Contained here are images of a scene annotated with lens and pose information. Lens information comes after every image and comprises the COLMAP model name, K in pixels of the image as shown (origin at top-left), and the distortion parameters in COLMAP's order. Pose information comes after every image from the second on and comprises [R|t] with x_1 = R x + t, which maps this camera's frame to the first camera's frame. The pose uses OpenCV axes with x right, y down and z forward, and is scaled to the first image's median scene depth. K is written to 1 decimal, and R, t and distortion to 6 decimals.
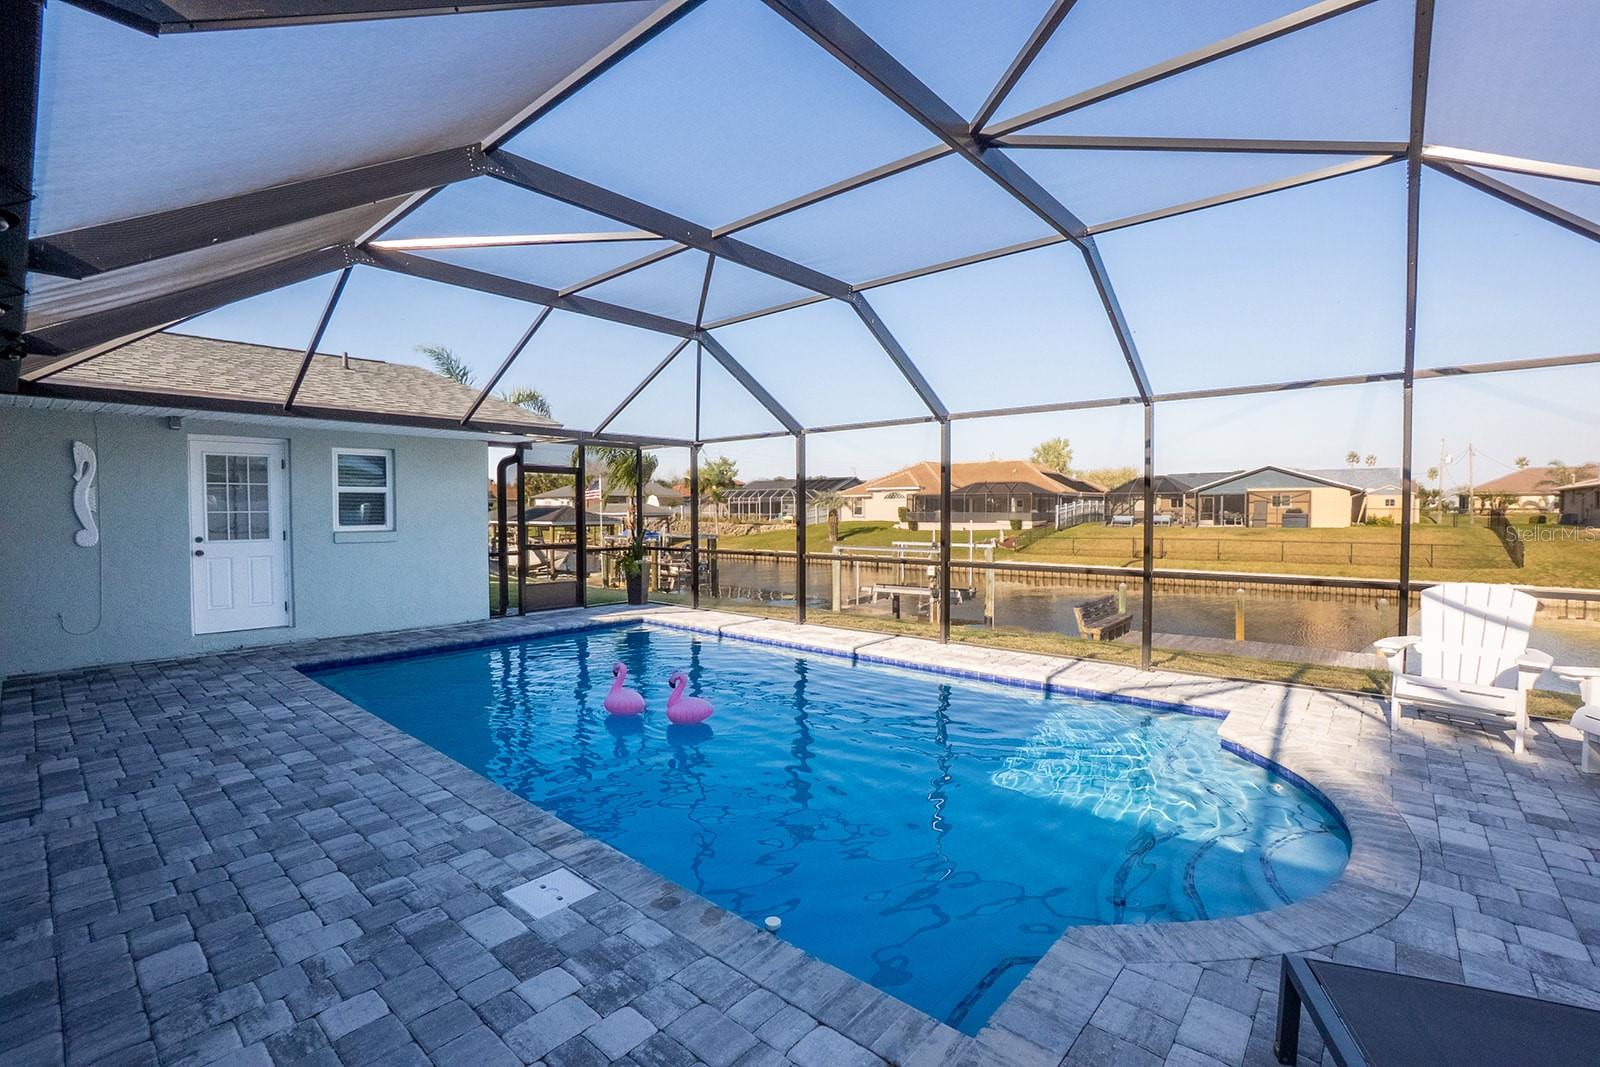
lens RADIAL K [[708.9, 0, 797.4], [0, 708.9, 531.7], [0, 0, 1]] dist [-0.064001, 0.023552]
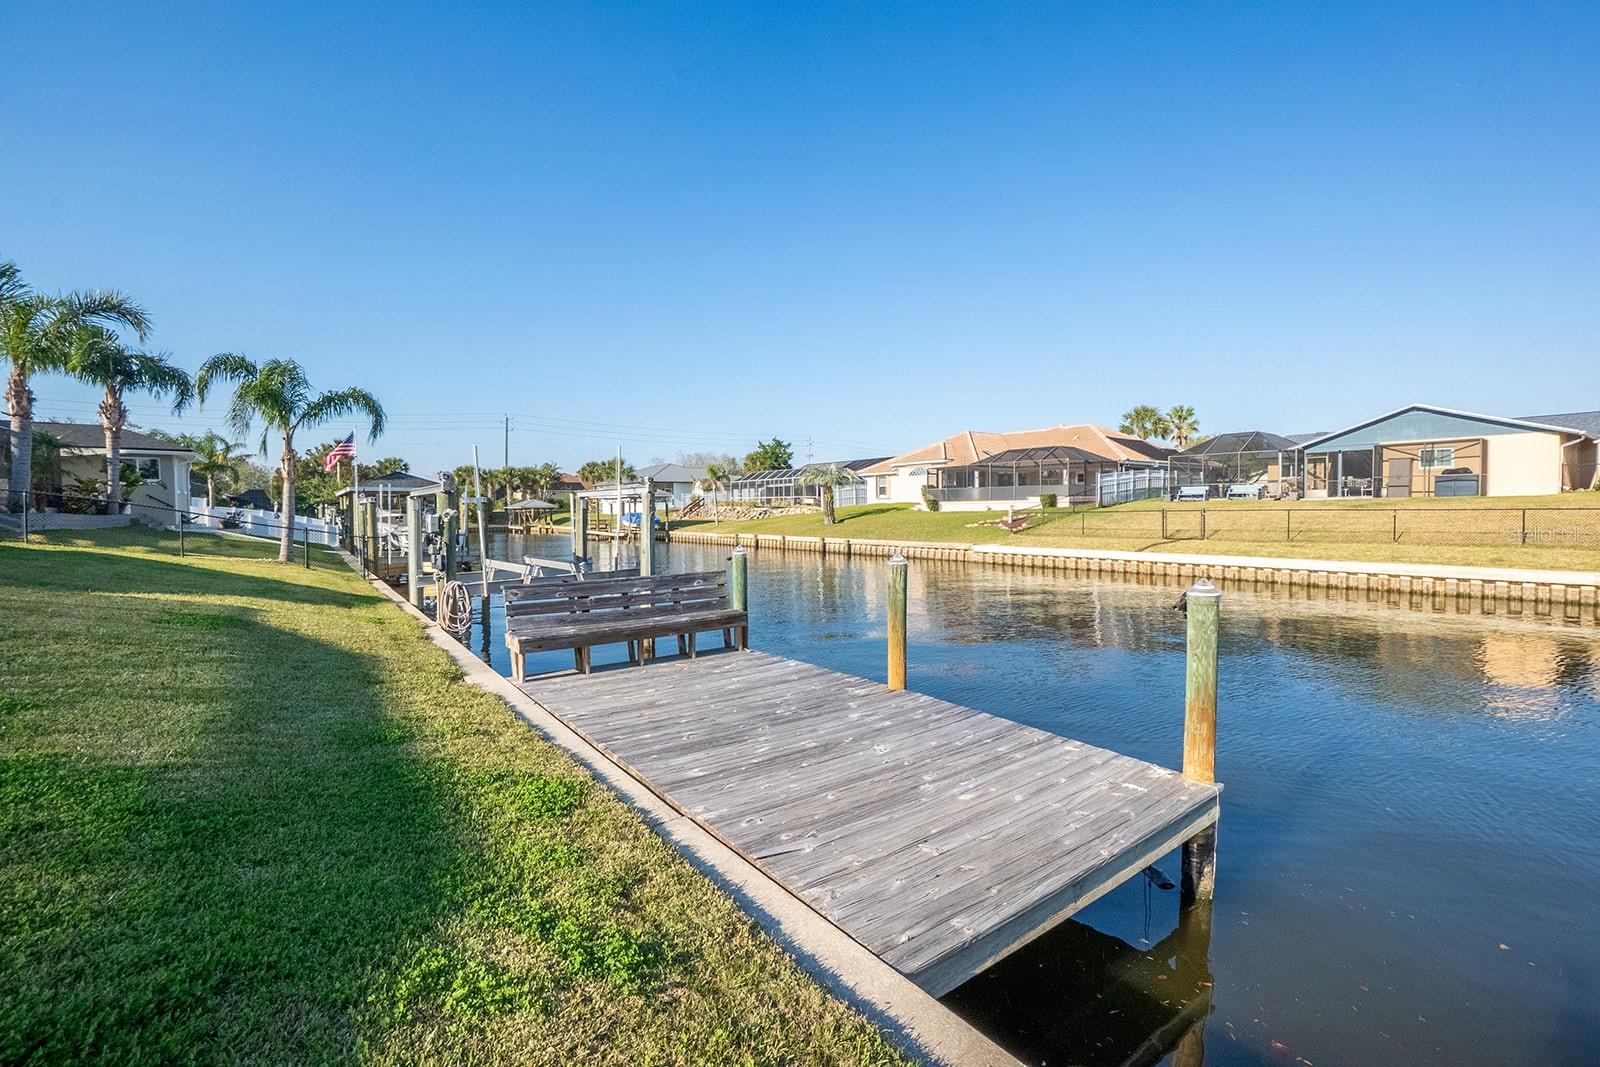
lens RADIAL K [[708.9, 0, 797.4], [0, 708.9, 531.7], [0, 0, 1]] dist [-0.064001, 0.023552]
pose [[0.973913, 0.002218, -0.226912, 0.257934], [-0.001863, 0.999997, 0.001779, 0.026402], [0.226916, -0.001310, 0.973914, 0.232034]]
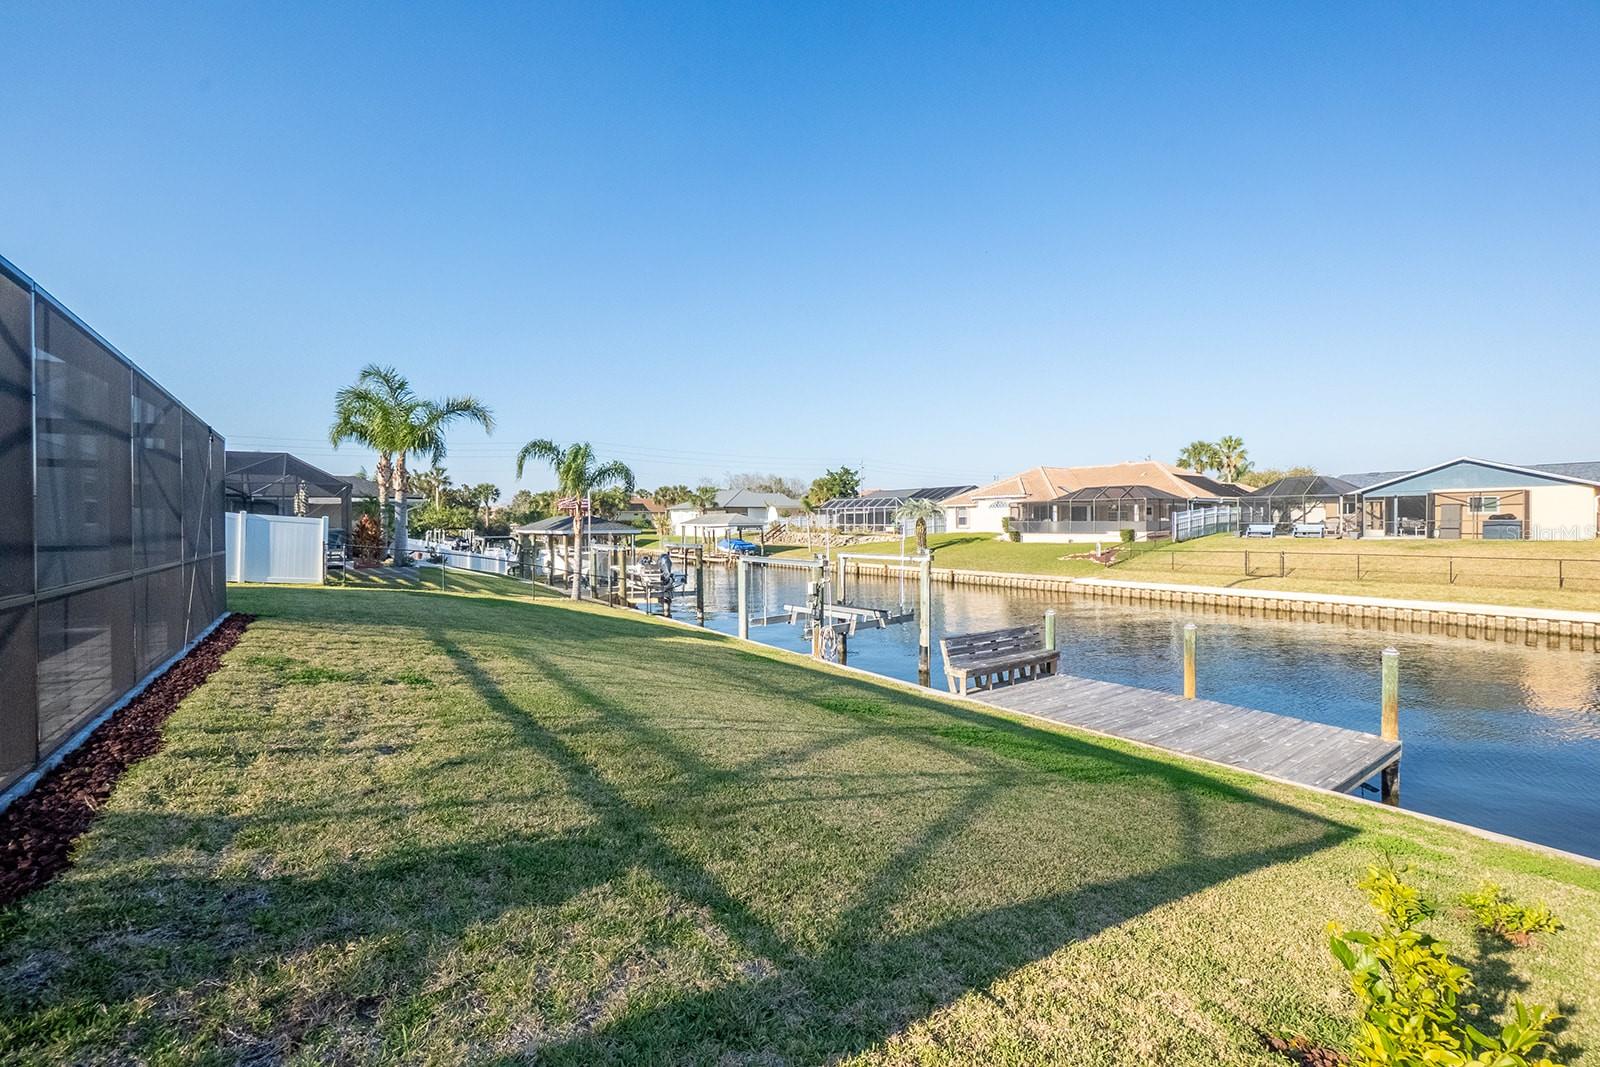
lens RADIAL K [[708.9, 0, 797.4], [0, 708.9, 531.7], [0, 0, 1]] dist [-0.064001, 0.023552]
pose [[0.966047, 0.000024, -0.258368, 0.168285], [-0.004531, 0.999848, -0.016851, 0.001898], [0.258328, 0.017450, 0.965900, 0.087547]]
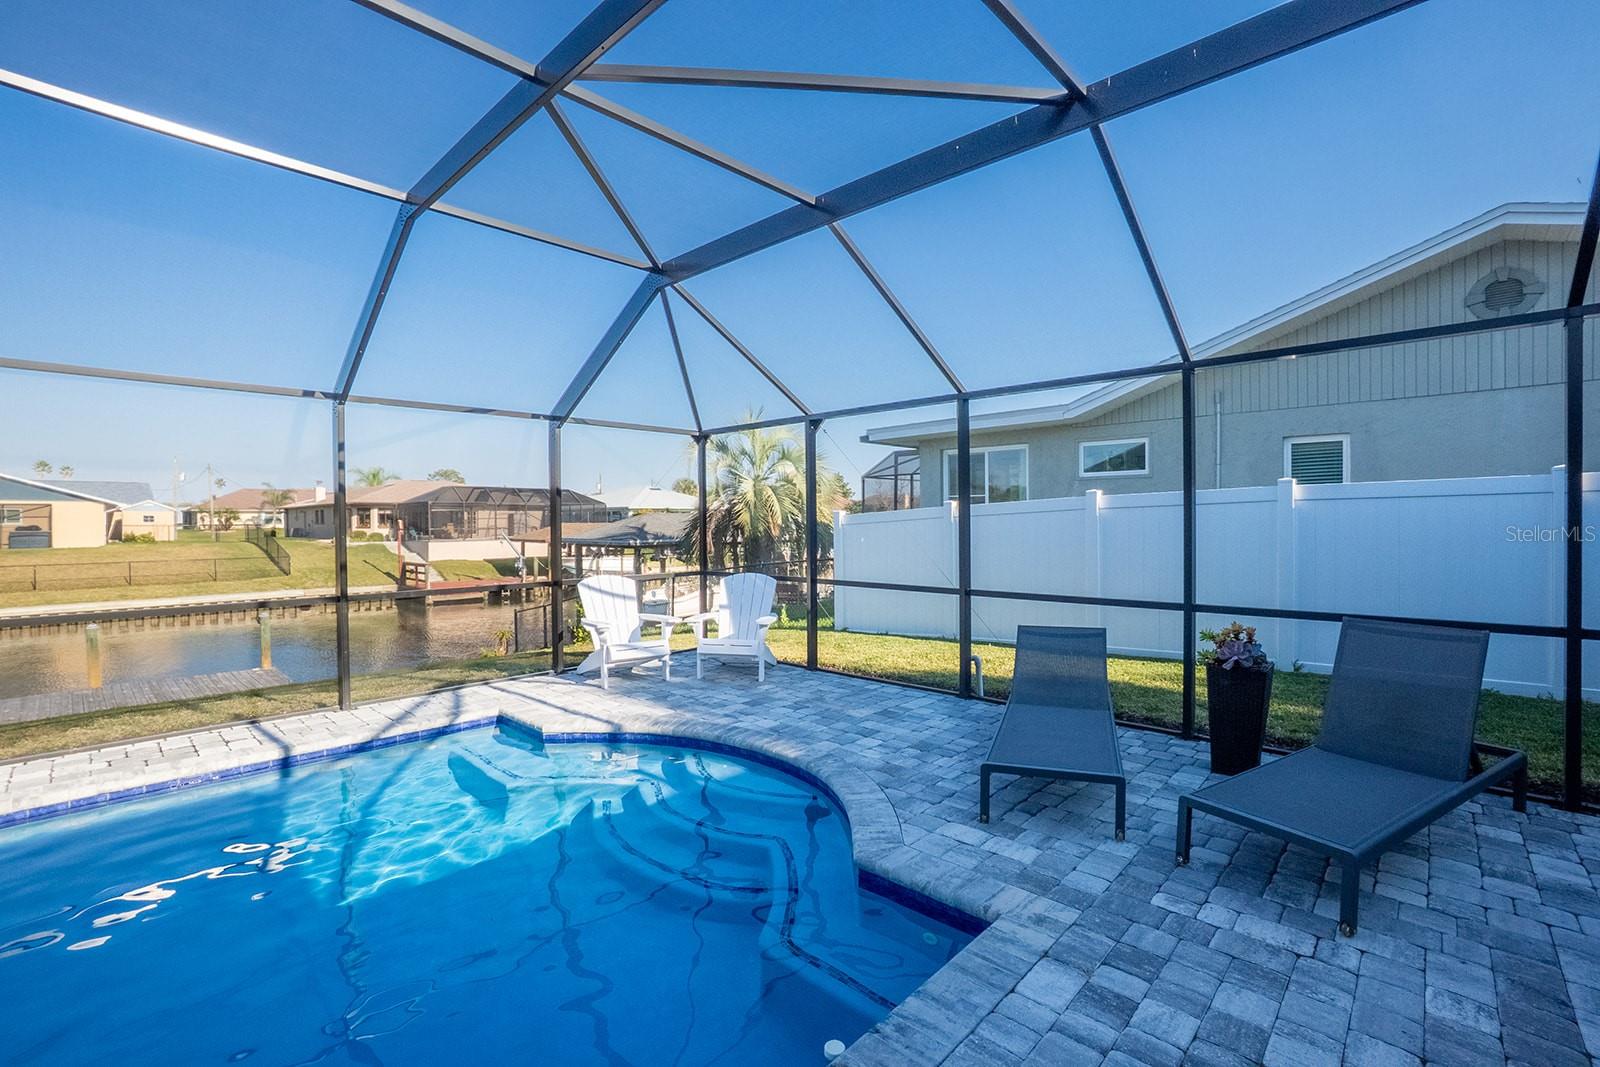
lens RADIAL K [[708.9, 0, 797.4], [0, 708.9, 531.7], [0, 0, 1]] dist [-0.064001, 0.023552]
pose [[0.040986, -0.013542, 0.999068, -0.045537], [0.037251, 0.999234, 0.012016, -0.001635], [-0.998465, 0.036724, 0.041459, 0.054229]]
